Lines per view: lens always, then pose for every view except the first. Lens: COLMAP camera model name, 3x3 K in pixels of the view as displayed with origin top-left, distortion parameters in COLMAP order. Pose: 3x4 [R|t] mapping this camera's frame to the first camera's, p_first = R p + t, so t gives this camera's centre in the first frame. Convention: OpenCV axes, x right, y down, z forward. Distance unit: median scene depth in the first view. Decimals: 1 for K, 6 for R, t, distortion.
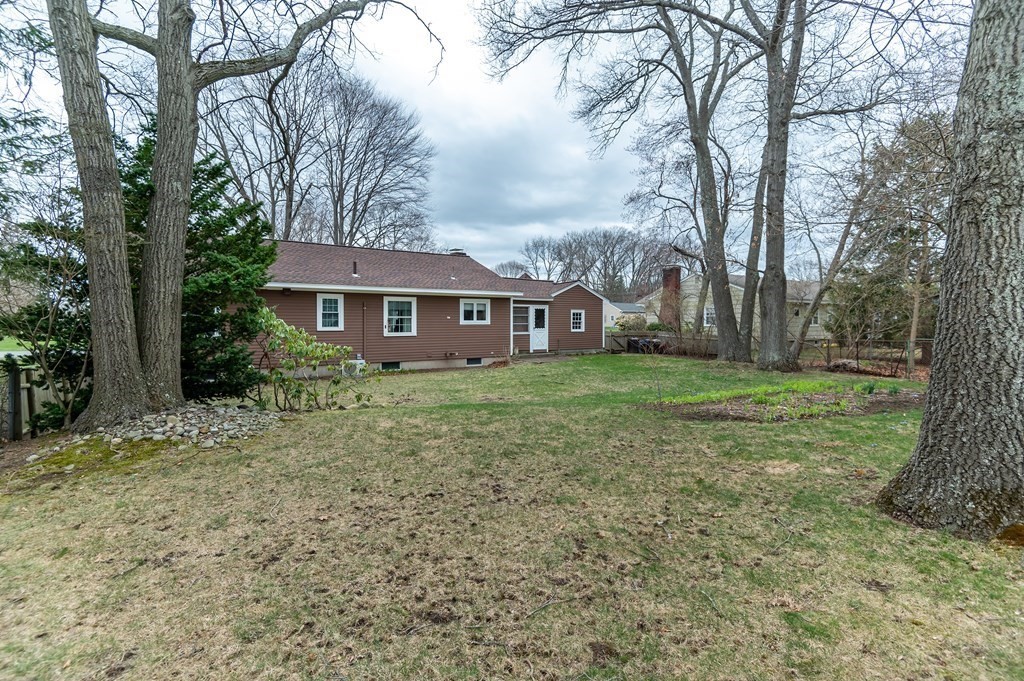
lens RADIAL K [[475.6, 0, 510.5], [0, 475.6, 332.9], [0, 0, 1]] dist [0.001410, -0.004651]
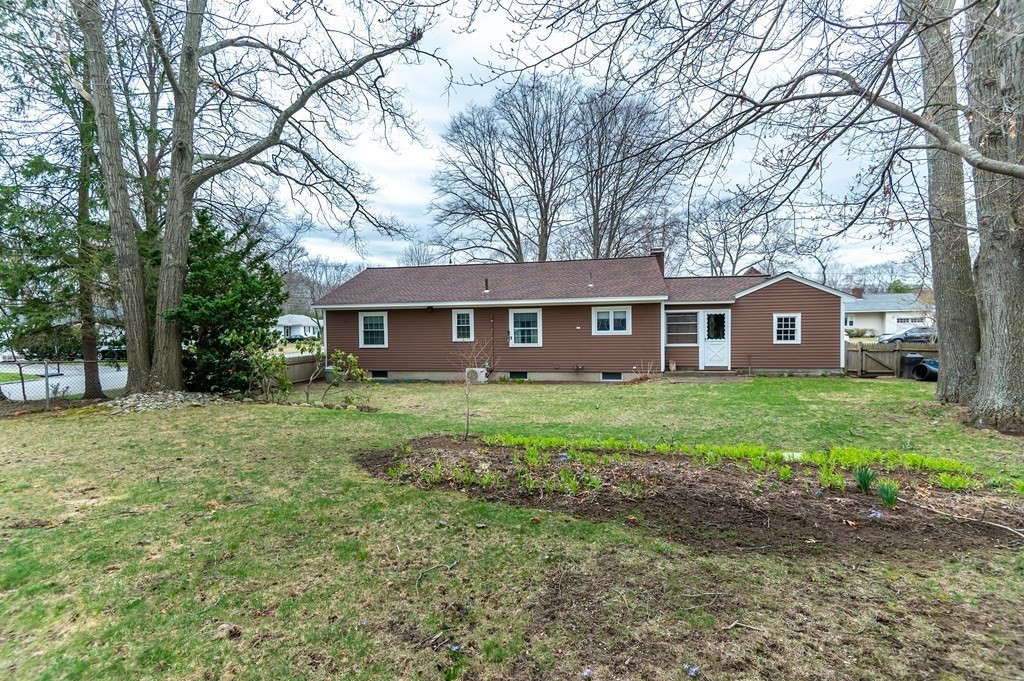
lens RADIAL K [[475.6, 0, 510.9], [0, 475.6, 345.7], [0, 0, 1]] dist [0.001410, -0.004651]
pose [[0.706734, 0.013281, -0.707355, 0.430008], [-0.004390, 0.999887, 0.014388, -0.009673], [0.707466, -0.007063, 0.706712, 0.230256]]
